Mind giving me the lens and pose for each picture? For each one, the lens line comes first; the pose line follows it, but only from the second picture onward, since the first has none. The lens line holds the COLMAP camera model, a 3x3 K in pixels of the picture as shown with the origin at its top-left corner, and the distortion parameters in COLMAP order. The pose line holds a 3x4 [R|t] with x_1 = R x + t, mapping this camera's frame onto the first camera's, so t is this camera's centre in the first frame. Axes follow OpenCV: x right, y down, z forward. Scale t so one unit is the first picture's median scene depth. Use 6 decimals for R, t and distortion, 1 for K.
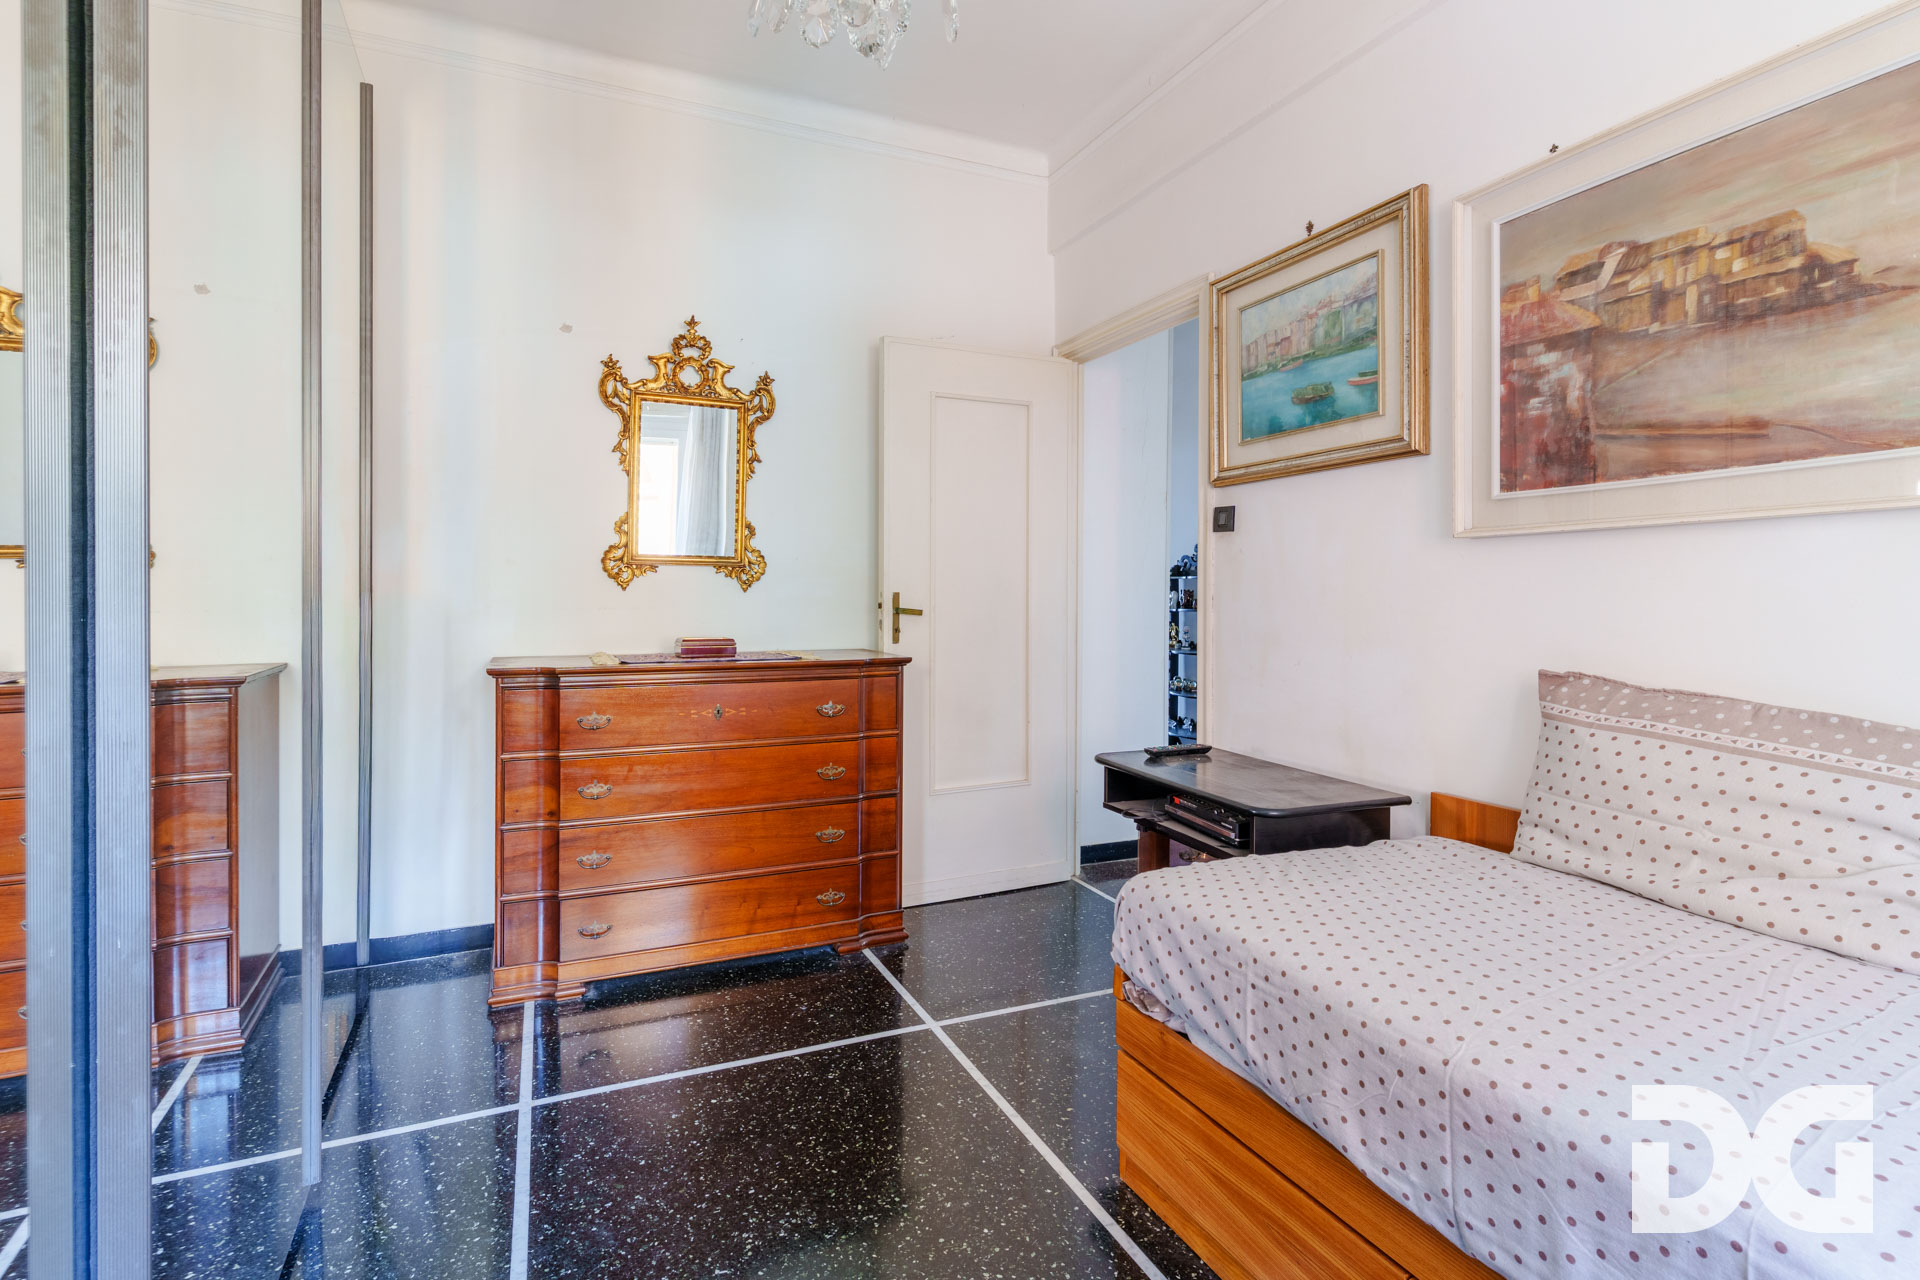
lens RADIAL K [[920.7, 0, 962.1], [0, 920.7, 621.5], [0, 0, 1]] dist [0.002910, 0.000187]
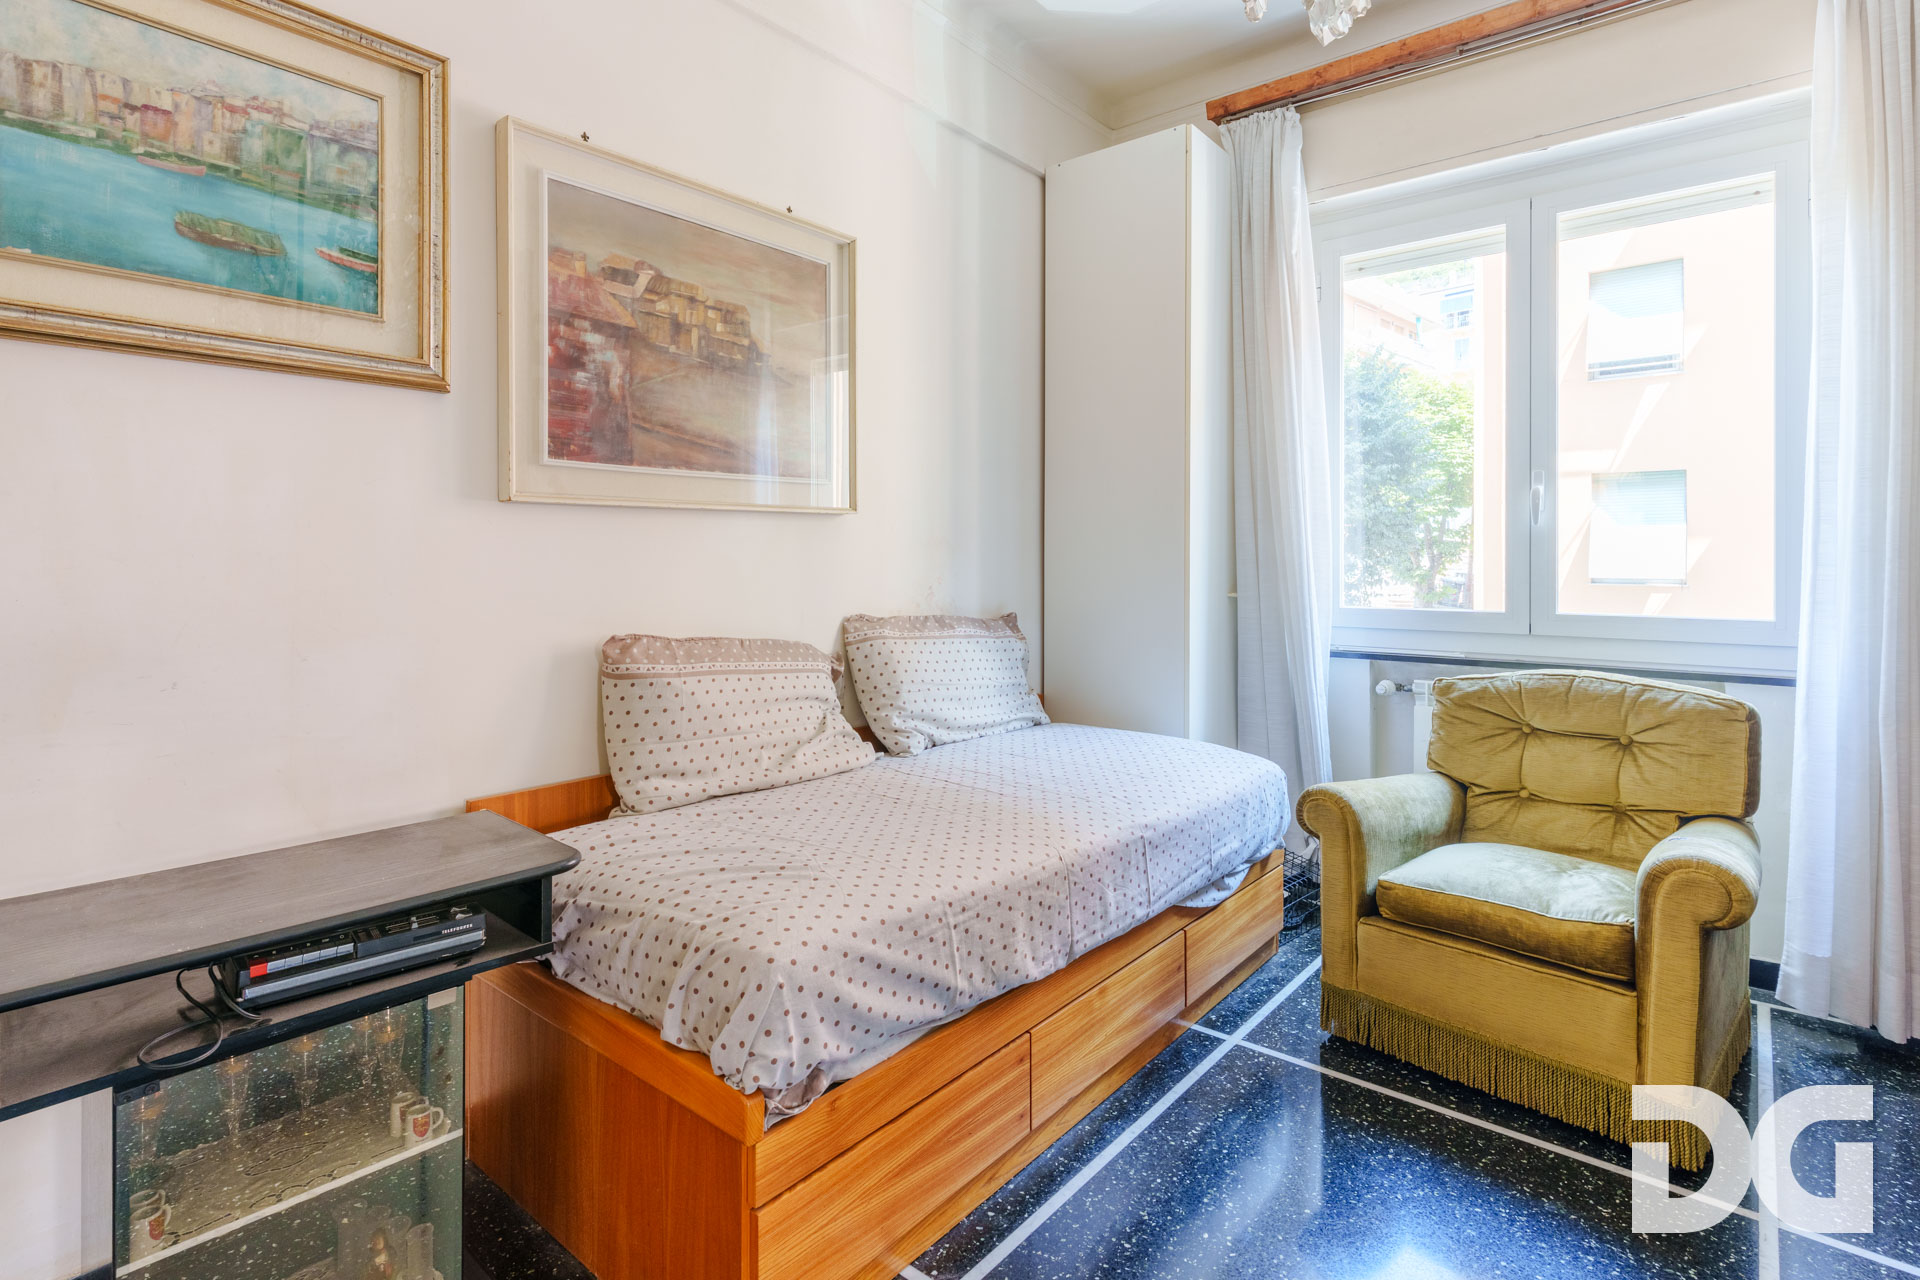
lens RADIAL K [[968.5, 0, 956.3], [0, 968.5, 566.2], [0, 0, 1]] dist [0.004915, 0.000277]
pose [[-0.443116, -0.011670, 0.896388, -0.556680], [0.022878, 0.999442, 0.024321, -0.046479], [-0.896172, 0.031285, -0.442602, 1.173427]]
